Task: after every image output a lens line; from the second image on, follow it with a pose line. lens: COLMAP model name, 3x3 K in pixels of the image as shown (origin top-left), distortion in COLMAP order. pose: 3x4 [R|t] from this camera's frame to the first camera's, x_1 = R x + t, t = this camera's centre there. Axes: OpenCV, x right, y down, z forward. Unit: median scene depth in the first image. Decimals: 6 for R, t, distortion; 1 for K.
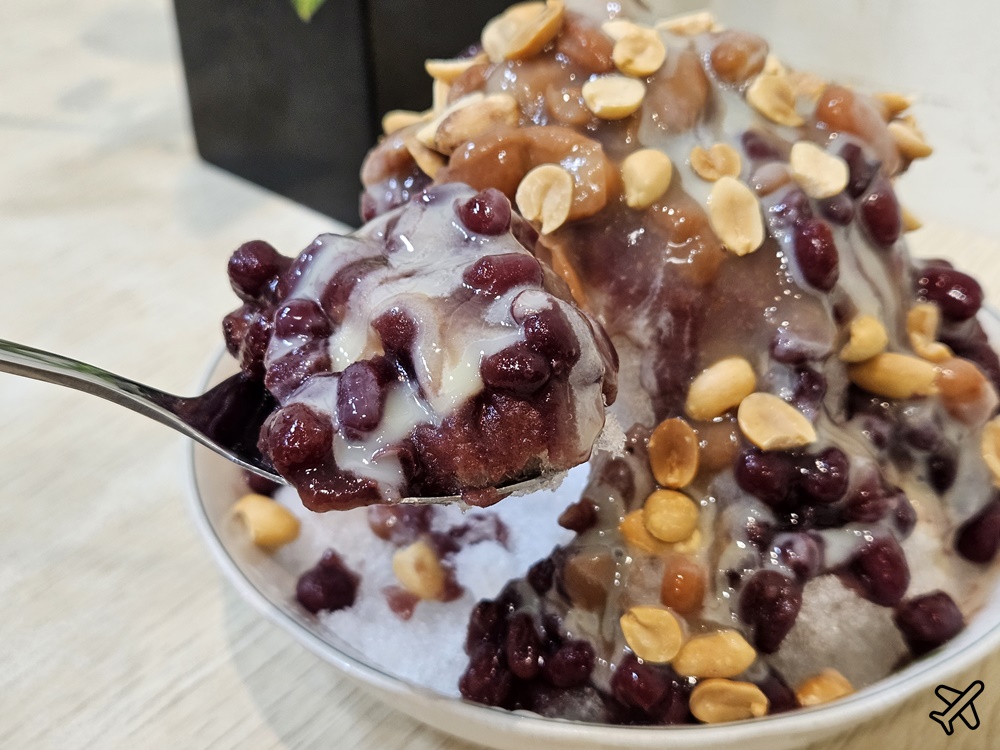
lens RADIAL K [[1416.1, 0, 498.2], [0, 1416.1, 374.5], [0, 0, 1]] dist [0.054433, 0.000000]
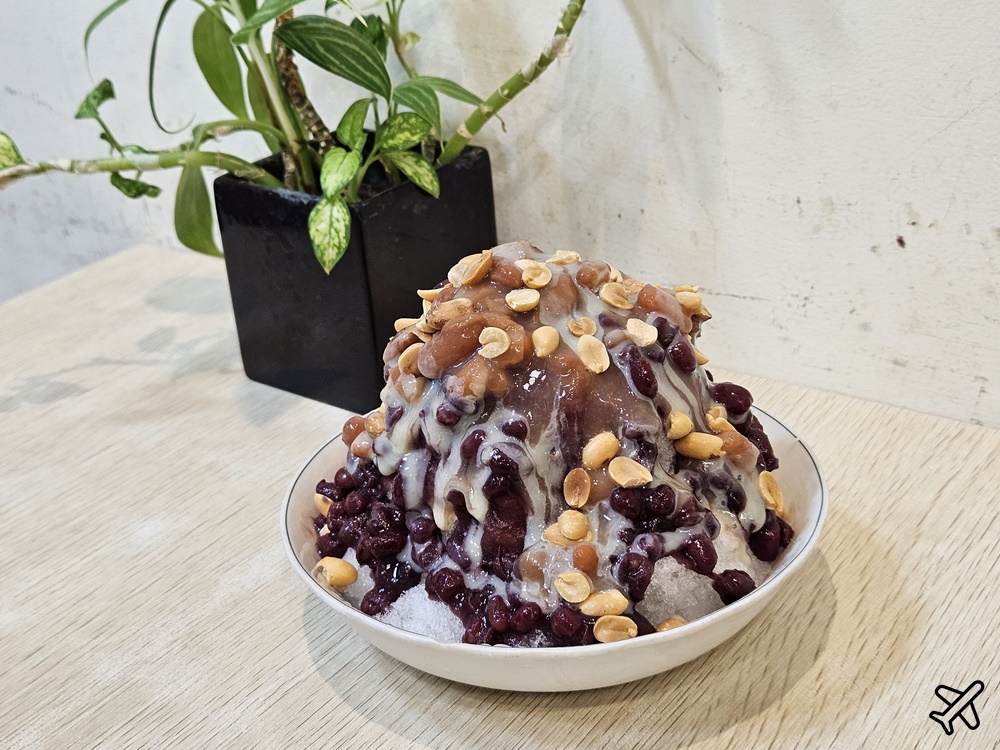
lens RADIAL K [[1416.1, 0, 500.4], [0, 1416.1, 375.1], [0, 0, 1]] dist [0.054433, 0.000000]
pose [[0.996865, -0.072343, 0.032034, -0.014018], [0.076694, 0.983034, -0.166622, 0.195433], [-0.019436, 0.168557, 0.985500, -0.756446]]
